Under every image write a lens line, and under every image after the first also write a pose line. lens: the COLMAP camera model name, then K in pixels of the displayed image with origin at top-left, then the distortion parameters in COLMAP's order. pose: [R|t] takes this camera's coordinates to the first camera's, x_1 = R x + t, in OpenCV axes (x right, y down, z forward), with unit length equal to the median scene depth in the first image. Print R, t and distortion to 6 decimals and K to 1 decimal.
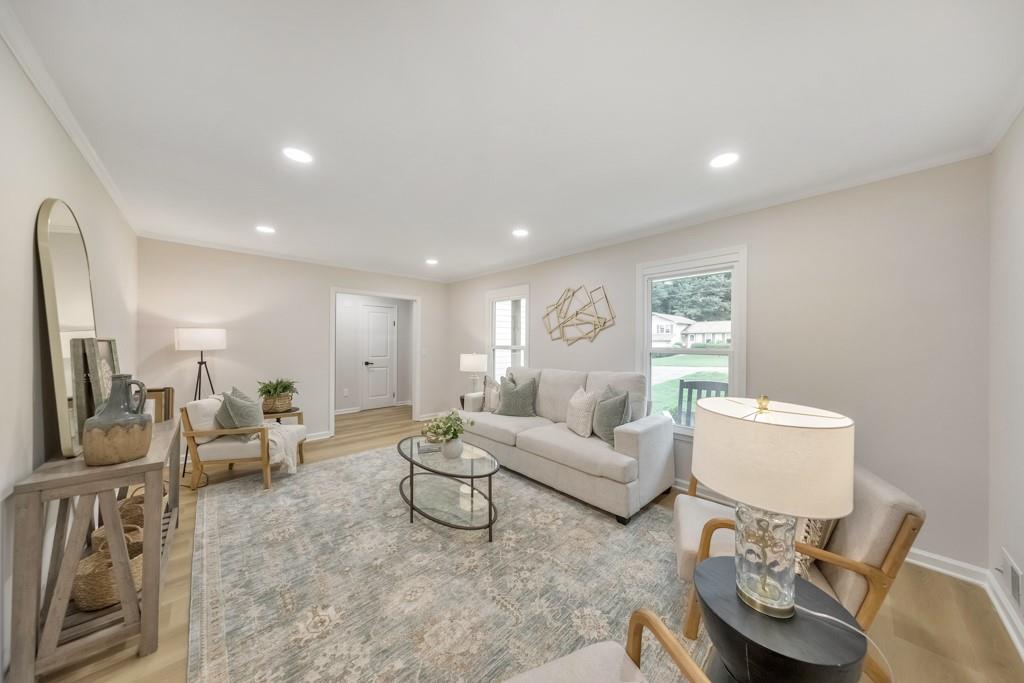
lens RADIAL K [[325.6, 0, 515.6], [0, 325.6, 342.1], [0, 0, 1]] dist [0.006145, -0.000423]
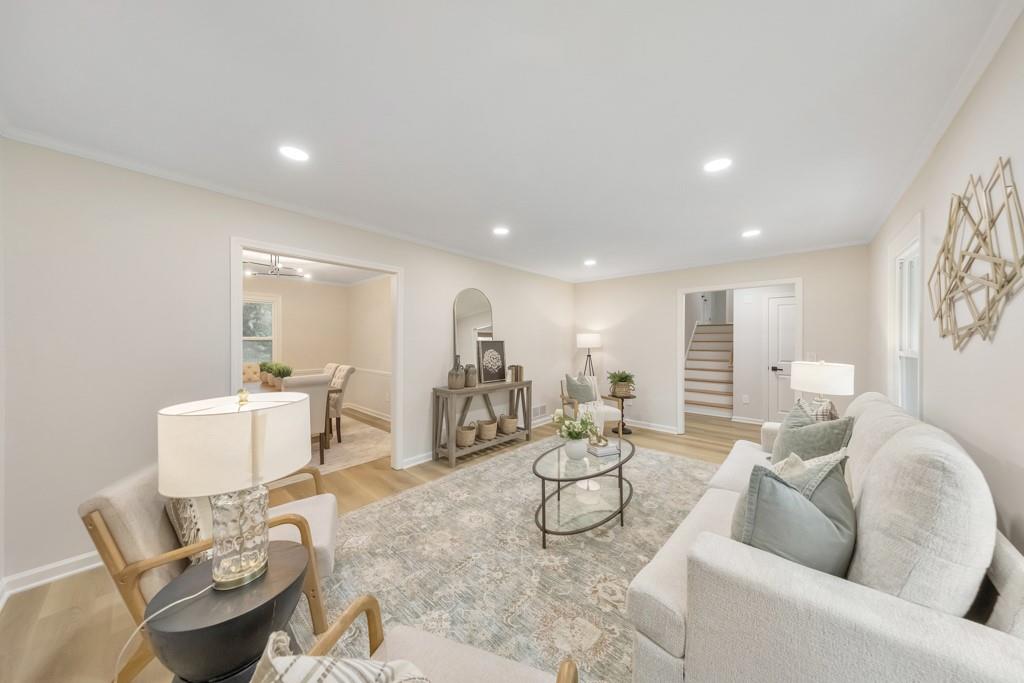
lens RADIAL K [[325.6, 0, 517.5], [0, 325.6, 340.4], [0, 0, 1]] dist [0.006145, -0.000423]
pose [[0.080548, -0.005618, -0.996735, 0.460613], [-0.002253, 0.999981, -0.005818, 0.000670], [0.996748, 0.002715, 0.080534, 0.436698]]
